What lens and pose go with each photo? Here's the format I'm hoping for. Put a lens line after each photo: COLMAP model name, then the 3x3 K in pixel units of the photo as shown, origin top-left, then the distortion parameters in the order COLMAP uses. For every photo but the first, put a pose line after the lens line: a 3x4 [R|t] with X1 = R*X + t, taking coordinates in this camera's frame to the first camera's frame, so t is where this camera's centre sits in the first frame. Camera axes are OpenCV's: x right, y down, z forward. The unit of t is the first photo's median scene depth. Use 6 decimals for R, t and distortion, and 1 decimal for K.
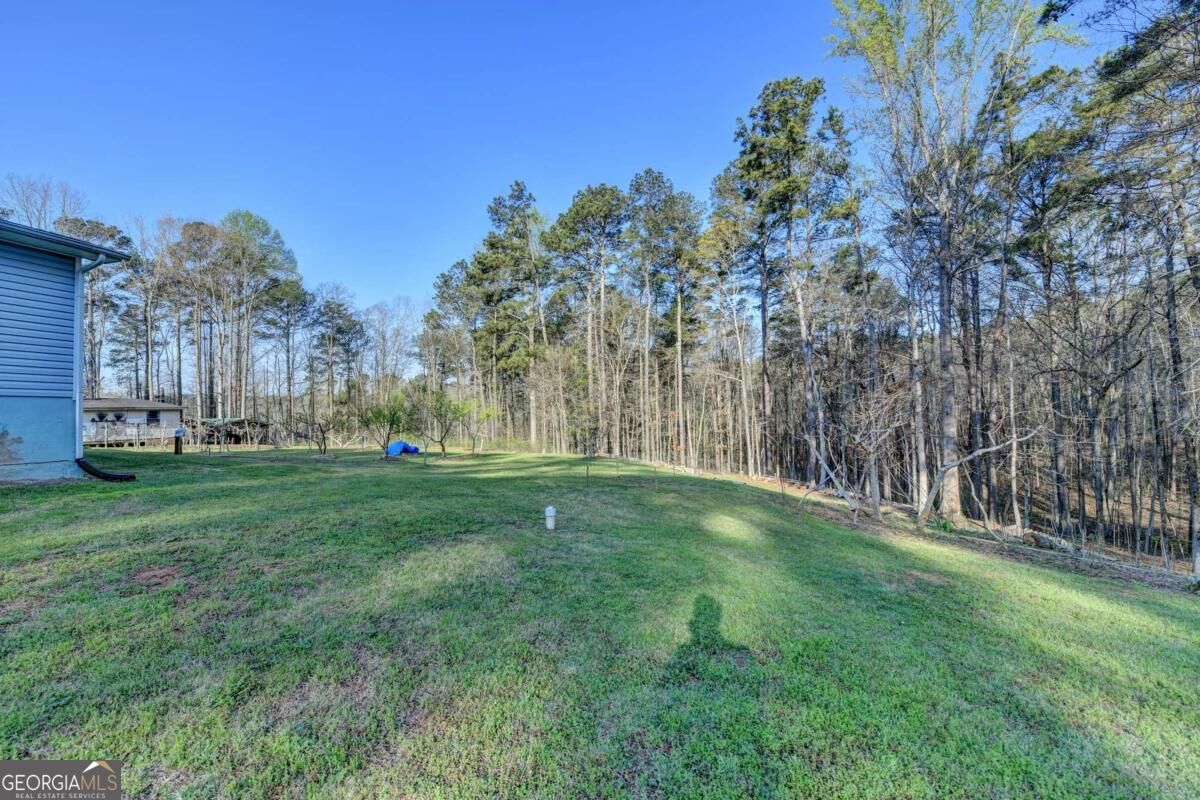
lens RADIAL K [[485.8, 0, 591.8], [0, 485.8, 398.2], [0, 0, 1]] dist [-0.015110, -0.001727]
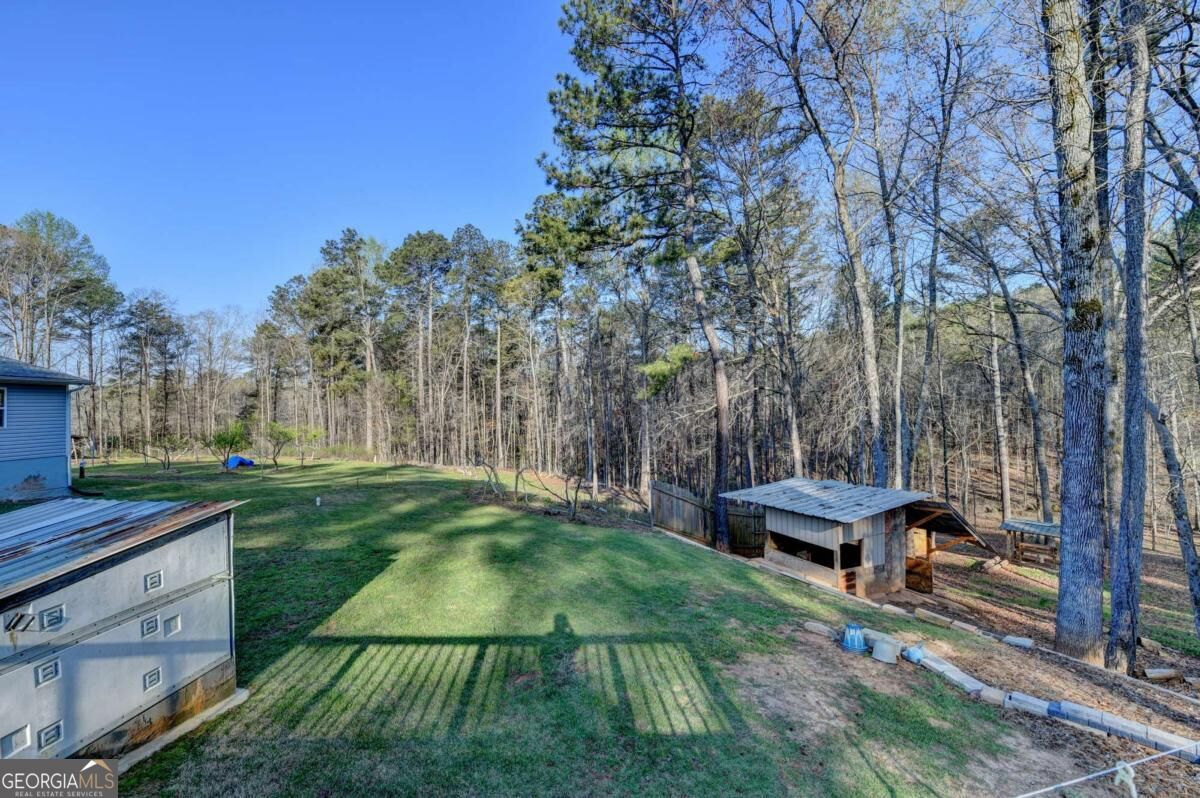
lens RADIAL K [[489.3, 0, 598.3], [0, 489.3, 401.1], [0, 0, 1]] dist [-0.014635, -0.002646]
pose [[0.960160, 0.006588, 0.279372, 0.071774], [-0.010890, 0.999845, 0.013850, -0.039788], [-0.279237, -0.016341, 0.960083, -0.220492]]
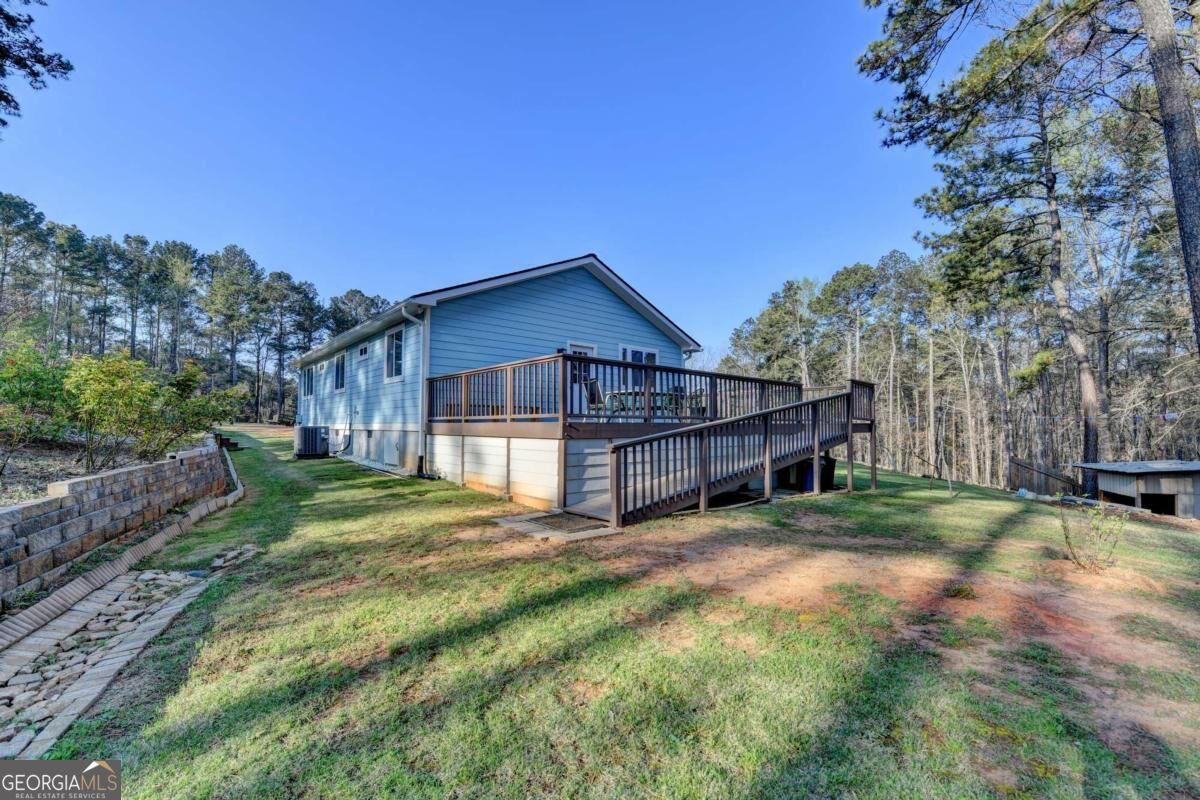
lens RADIAL K [[485.8, 0, 588.2], [0, 485.8, 409.2], [0, 0, 1]] dist [-0.015110, -0.001727]
pose [[0.837774, -0.000639, -0.546017, 0.109350], [-0.002209, 0.999987, -0.004561, -0.024429], [0.546013, 0.005027, 0.837762, -0.446128]]
